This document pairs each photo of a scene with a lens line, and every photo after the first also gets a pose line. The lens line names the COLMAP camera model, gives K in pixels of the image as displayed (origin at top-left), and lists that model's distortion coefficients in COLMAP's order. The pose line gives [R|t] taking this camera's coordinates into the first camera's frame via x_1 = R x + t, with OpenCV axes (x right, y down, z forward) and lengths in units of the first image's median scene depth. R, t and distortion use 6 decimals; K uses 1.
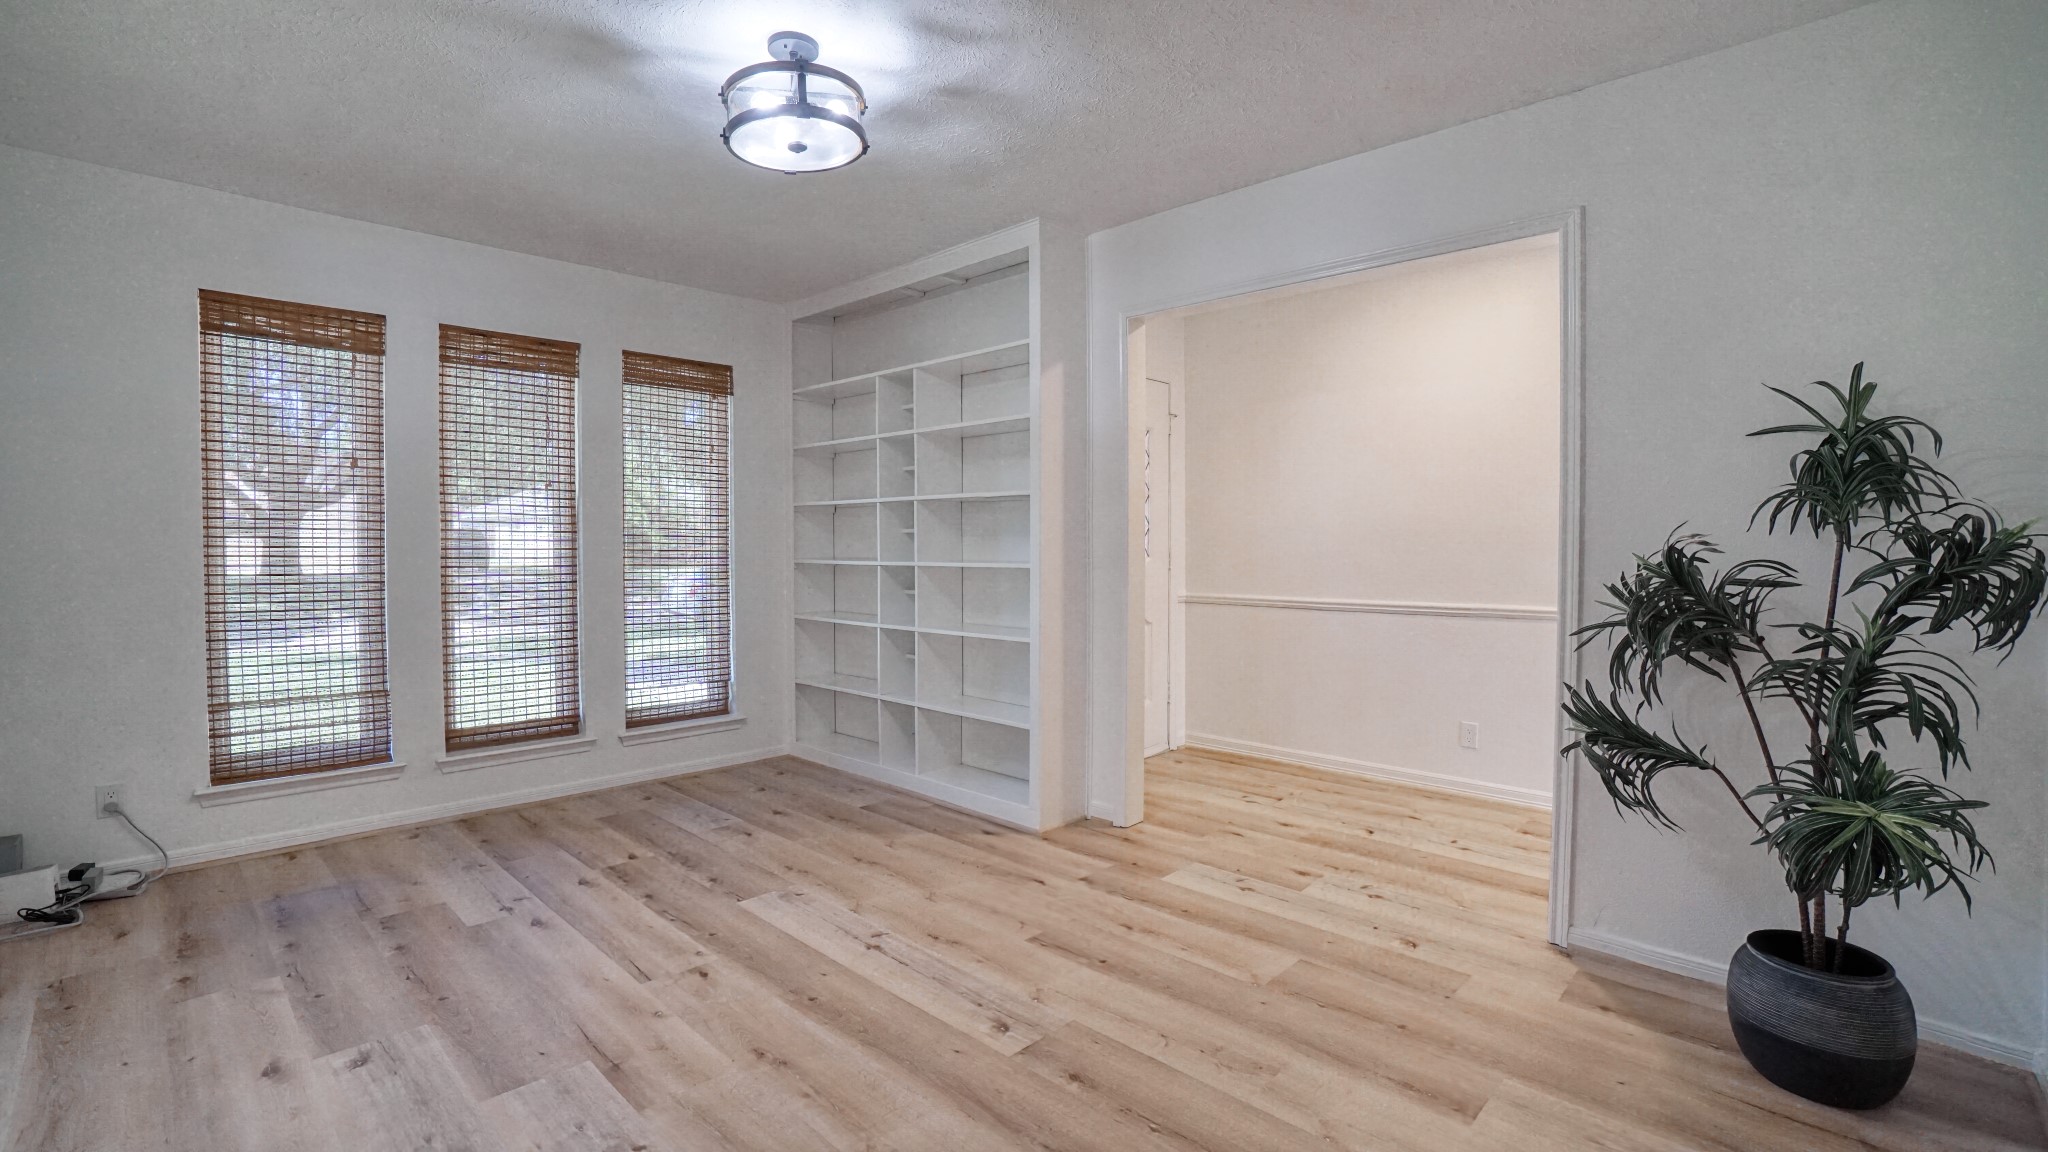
lens RADIAL K [[892.2, 0, 1024.0], [0, 892.2, 576.0], [0, 0, 1]] dist [-0.031476, 0.000060]
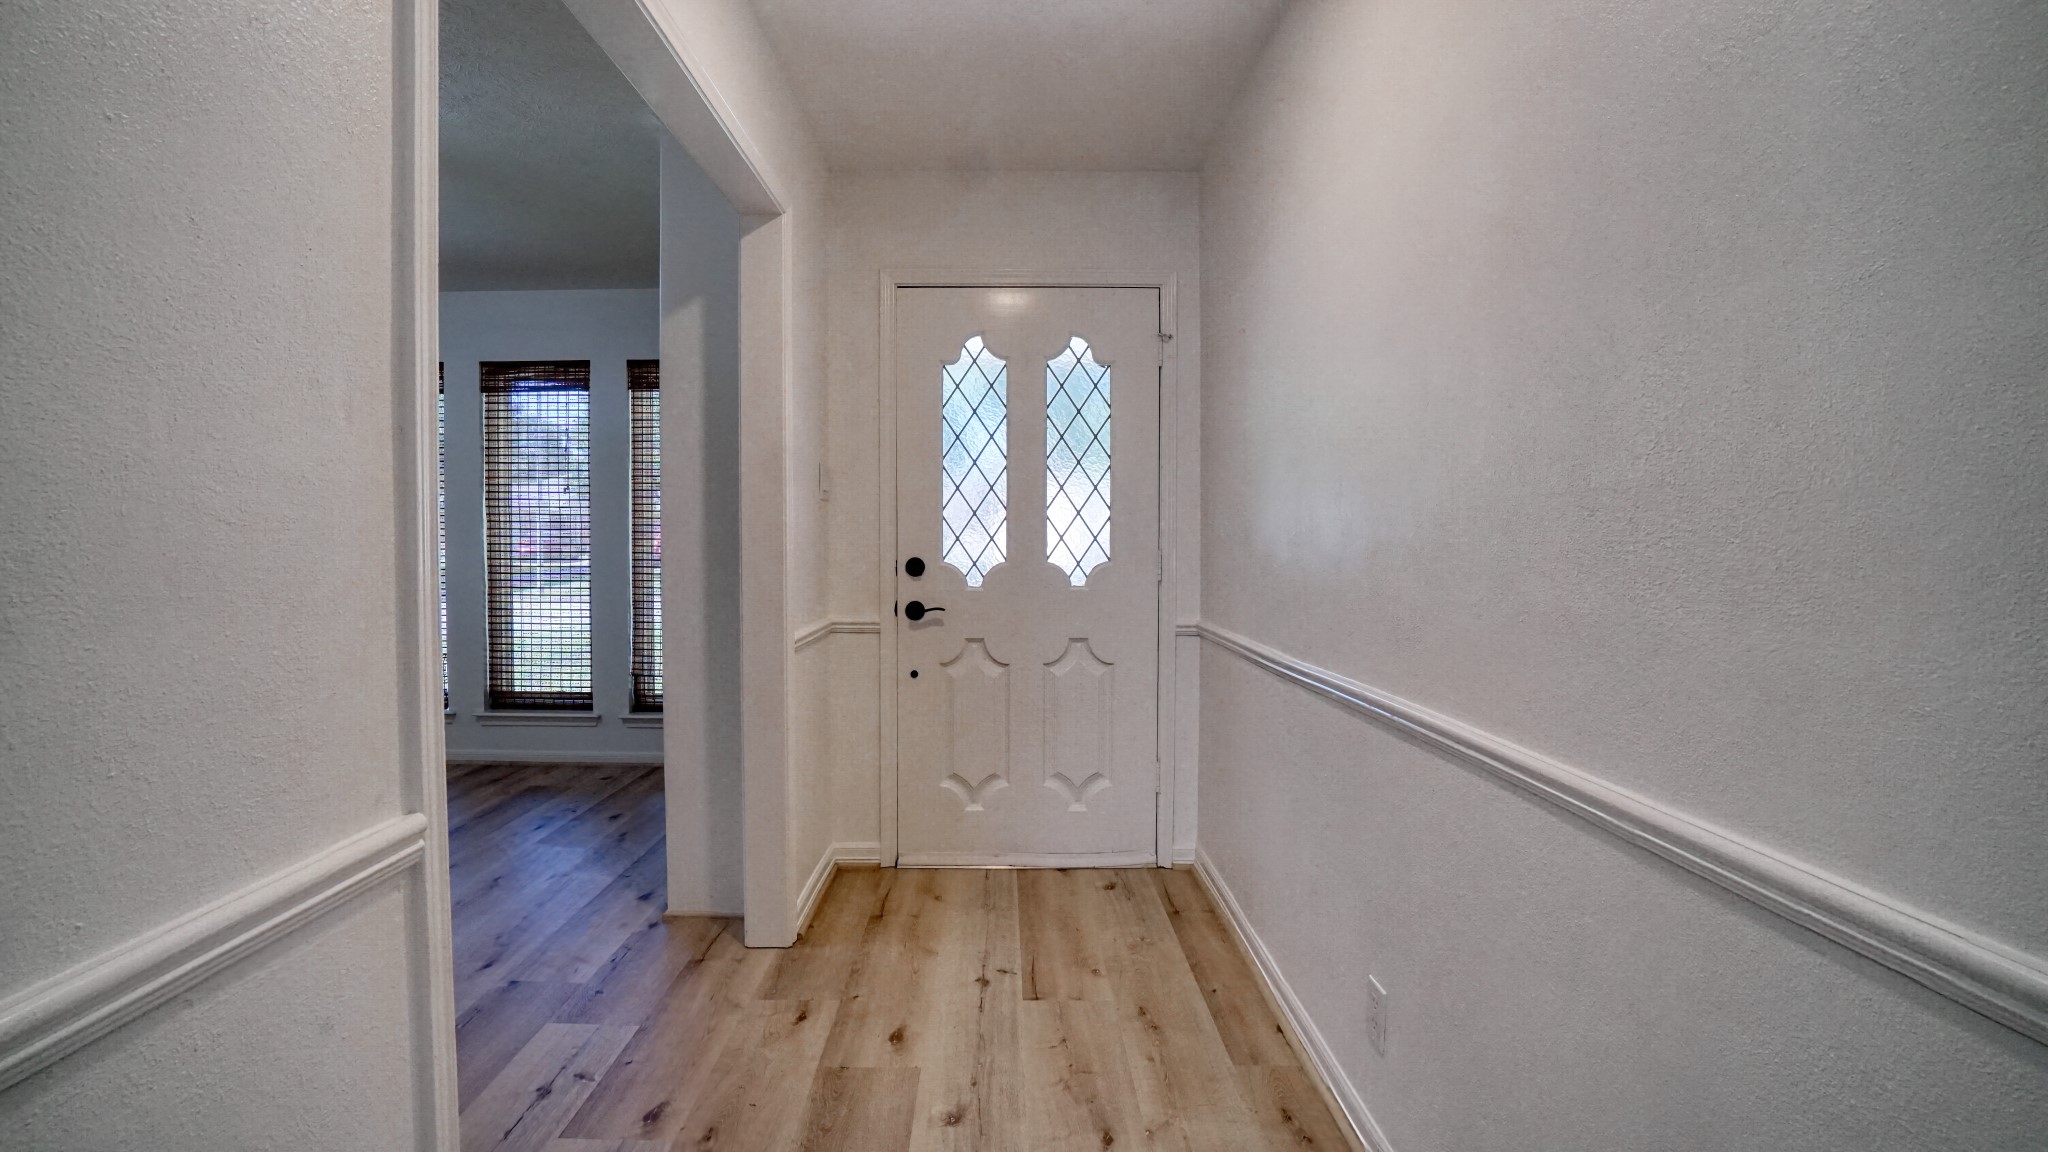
lens RADIAL K [[920.2, 0, 1024.0], [0, 920.2, 576.0], [0, 0, 1]] dist [0.014832, 0.000029]
pose [[0.670561, 0.029545, -0.741266, 0.754665], [-0.030386, 0.999462, 0.012348, -0.022334], [0.741232, 0.014244, 0.671098, 0.641363]]
